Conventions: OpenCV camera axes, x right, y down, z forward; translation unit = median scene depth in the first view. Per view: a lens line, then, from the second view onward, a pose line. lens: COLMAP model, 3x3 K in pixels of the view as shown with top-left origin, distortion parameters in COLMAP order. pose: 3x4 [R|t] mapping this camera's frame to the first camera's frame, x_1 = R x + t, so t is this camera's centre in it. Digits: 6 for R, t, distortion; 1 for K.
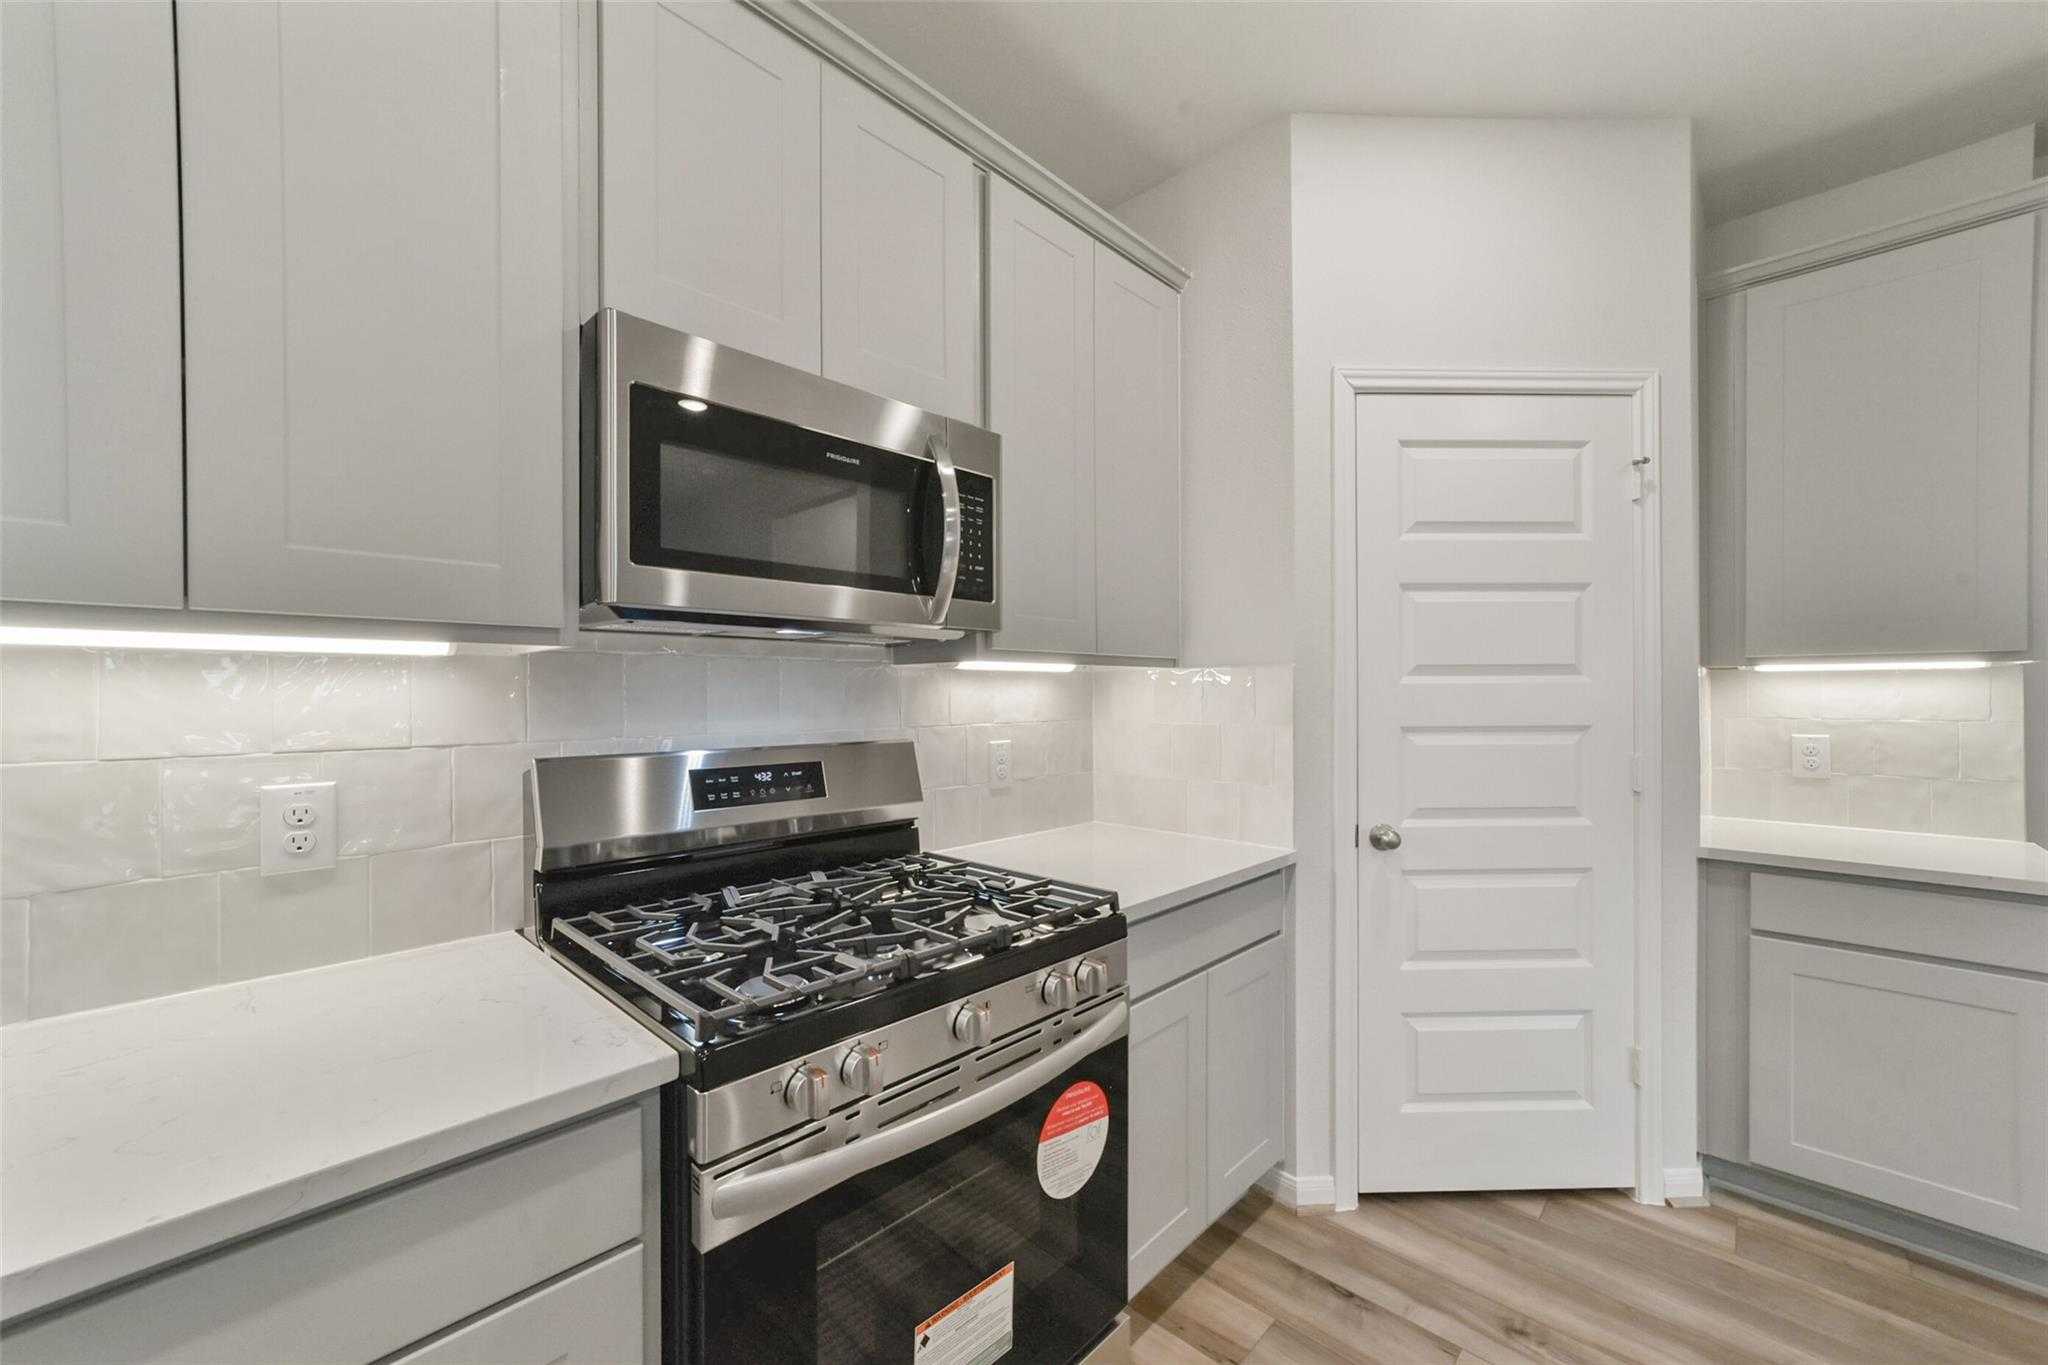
lens RADIAL K [[795.3, 0, 1026.5], [0, 795.3, 693.5], [0, 0, 1]] dist [-0.002502, 0.002038]
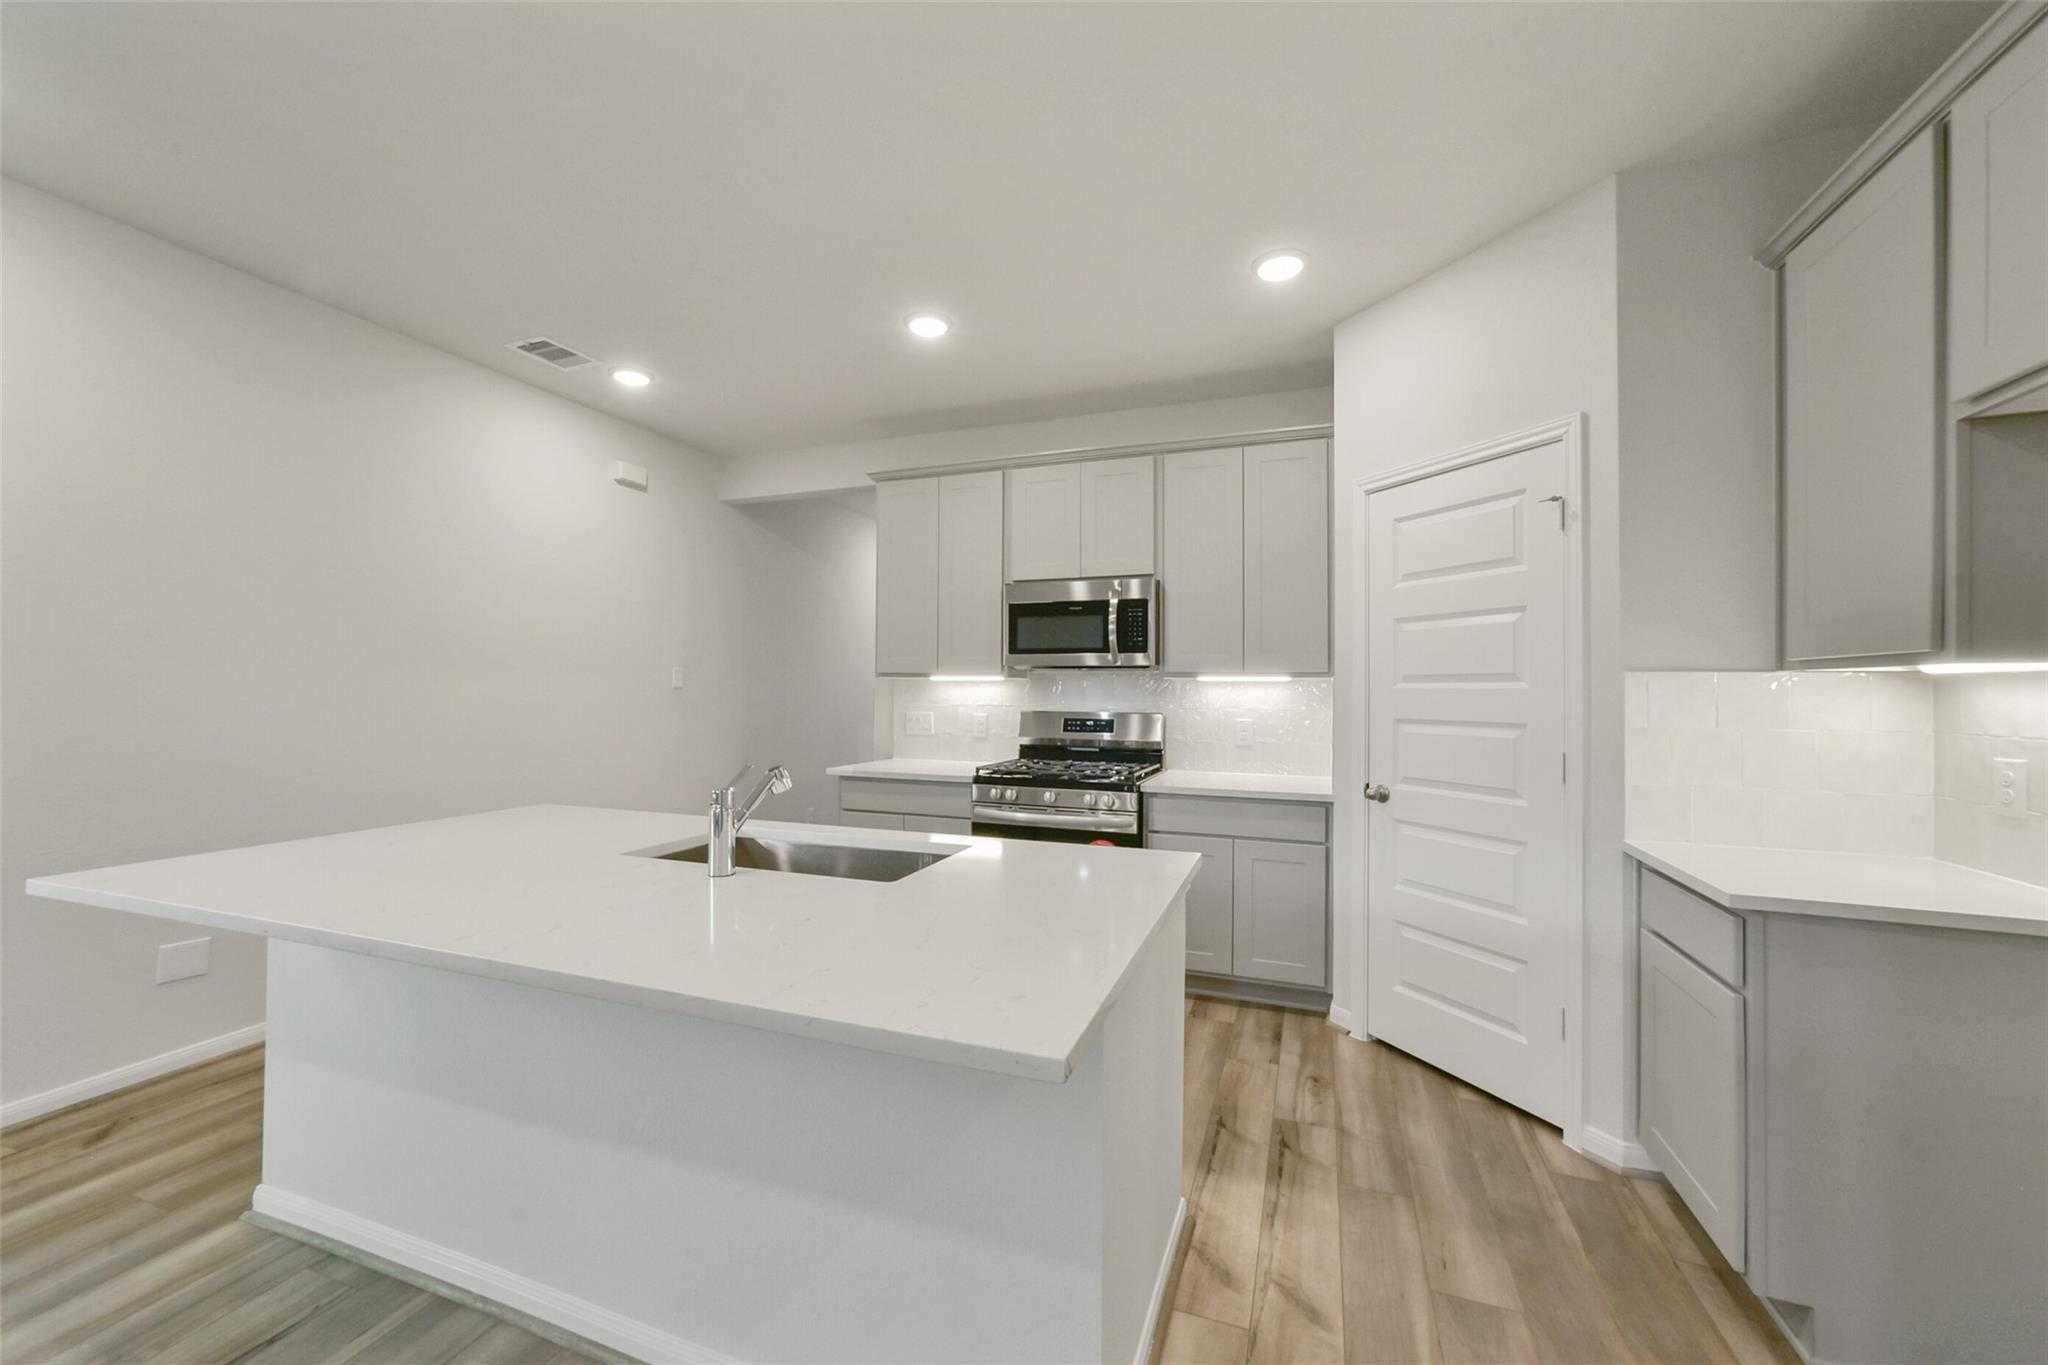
lens RADIAL K [[795.3, 0, 1023.6], [0, 795.3, 679.9], [0, 0, 1]] dist [-0.002502, 0.002038]
pose [[0.382097, -0.006940, -0.924096, 1.623914], [-0.009202, 0.999894, -0.011314, -0.005533], [0.924076, 0.012827, 0.381993, -0.172597]]
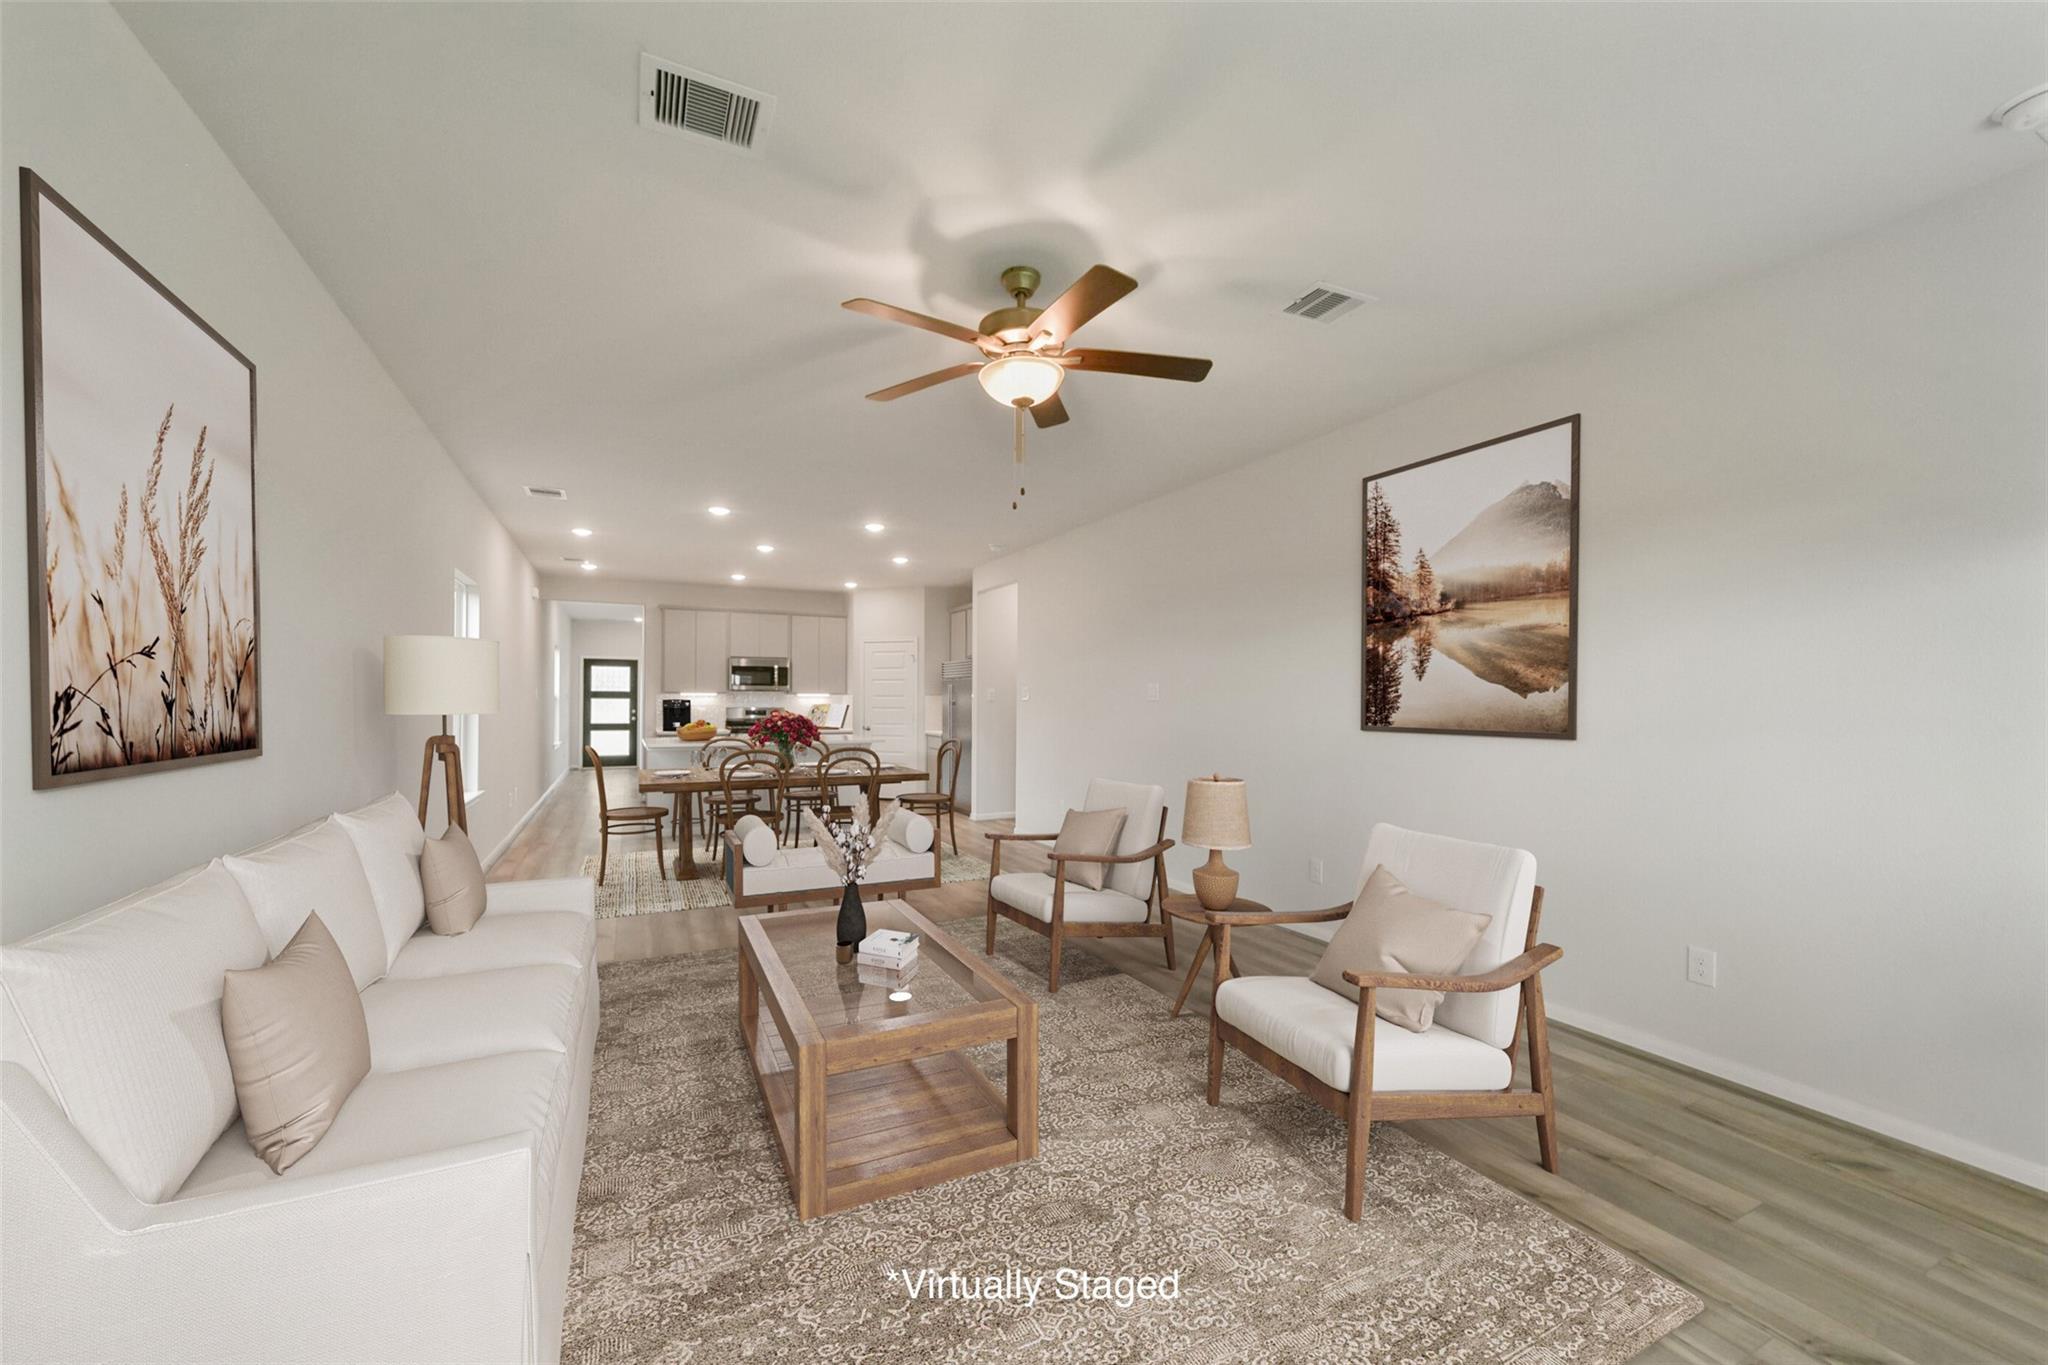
lens RADIAL K [[795.3, 0, 1025.4], [0, 795.3, 686.2], [0, 0, 1]] dist [-0.002502, 0.002038]
pose [[0.941104, -0.001635, -0.338114, 3.345276], [-0.002267, 0.999935, -0.011144, -0.036095], [0.338110, 0.011254, 0.941039, -3.750595]]
